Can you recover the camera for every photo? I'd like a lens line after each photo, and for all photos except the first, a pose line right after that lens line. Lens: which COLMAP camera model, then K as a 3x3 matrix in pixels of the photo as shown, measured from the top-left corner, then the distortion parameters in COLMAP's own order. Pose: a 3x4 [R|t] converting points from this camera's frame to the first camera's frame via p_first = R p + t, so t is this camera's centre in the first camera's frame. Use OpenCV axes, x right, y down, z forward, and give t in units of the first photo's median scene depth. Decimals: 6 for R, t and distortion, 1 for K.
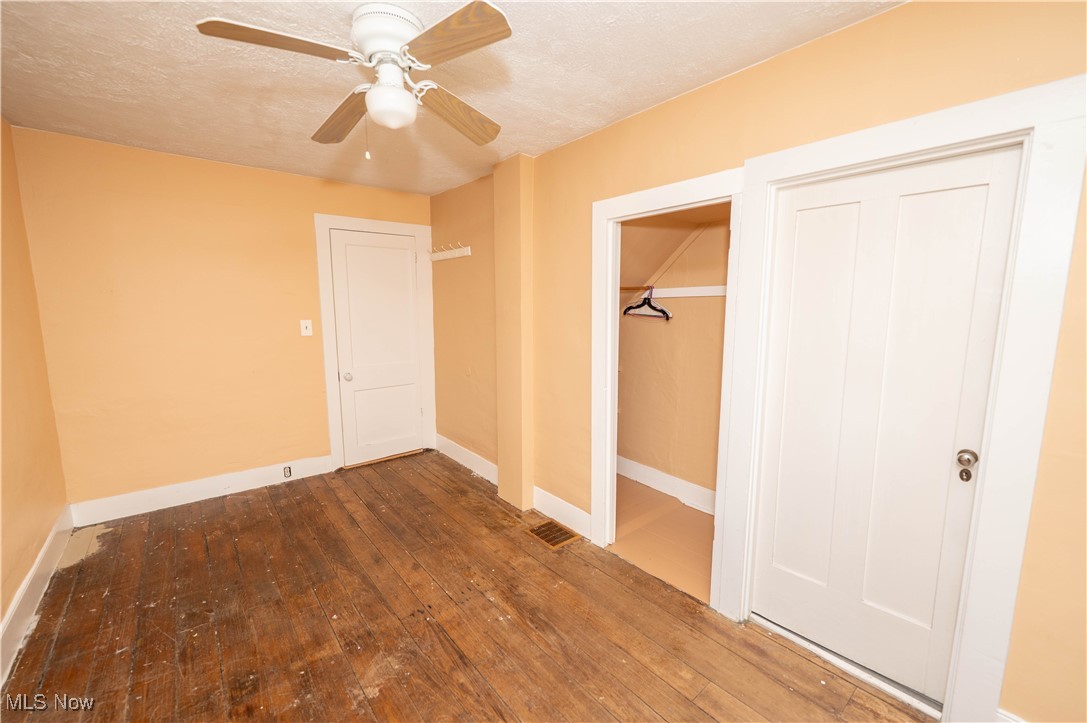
lens RADIAL K [[446.3, 0, 548.0], [0, 446.3, 357.6], [0, 0, 1]] dist [-0.004174, 0.000631]
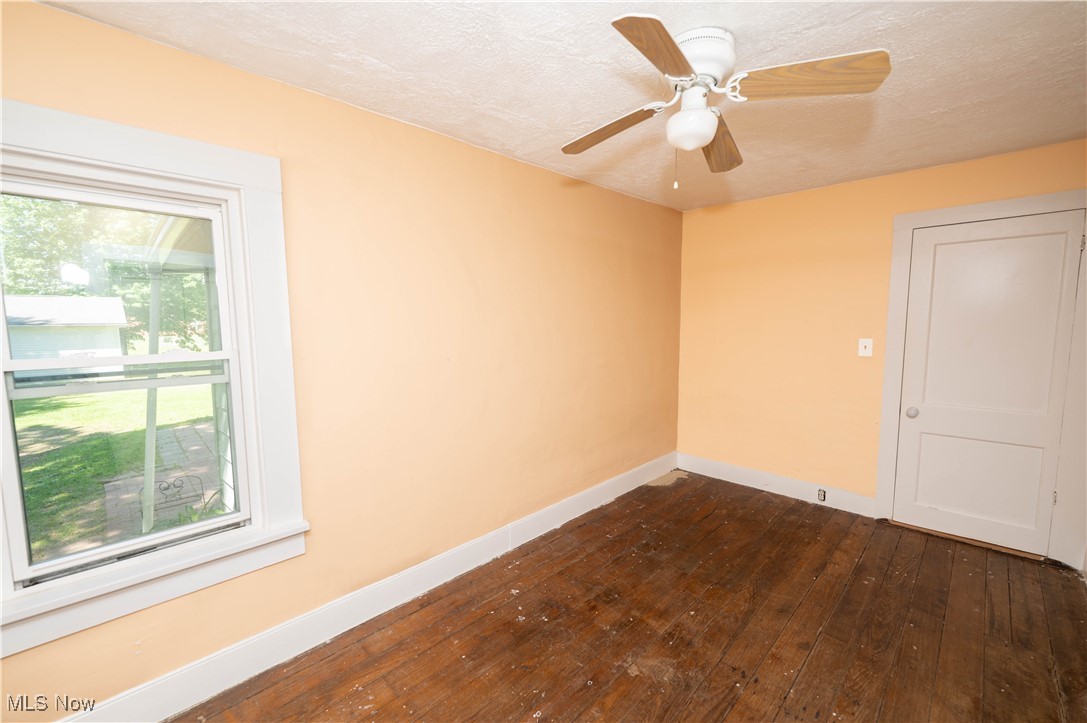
lens RADIAL K [[446.3, 0, 534.0], [0, 446.3, 359.9], [0, 0, 1]] dist [-0.004174, 0.000631]
pose [[0.077804, 0.089143, -0.992975, 0.455910], [-0.115581, 0.990085, 0.079827, -0.057281], [0.990246, 0.108558, 0.087336, 0.418534]]
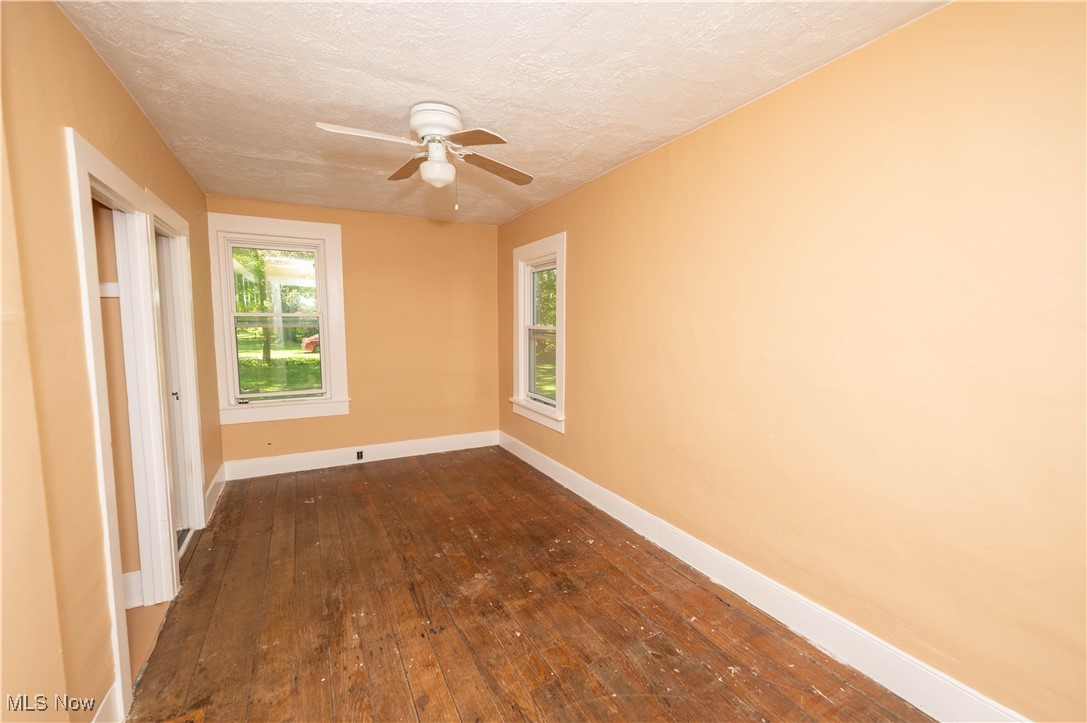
lens RADIAL K [[446.3, 0, 545.4], [0, 446.3, 358.3], [0, 0, 1]] dist [-0.004174, 0.000631]
pose [[-0.979893, -0.019088, 0.198611, -0.648511], [0.023027, 0.977943, 0.207601, -0.180202], [-0.198192, 0.208000, -0.957839, 1.617528]]
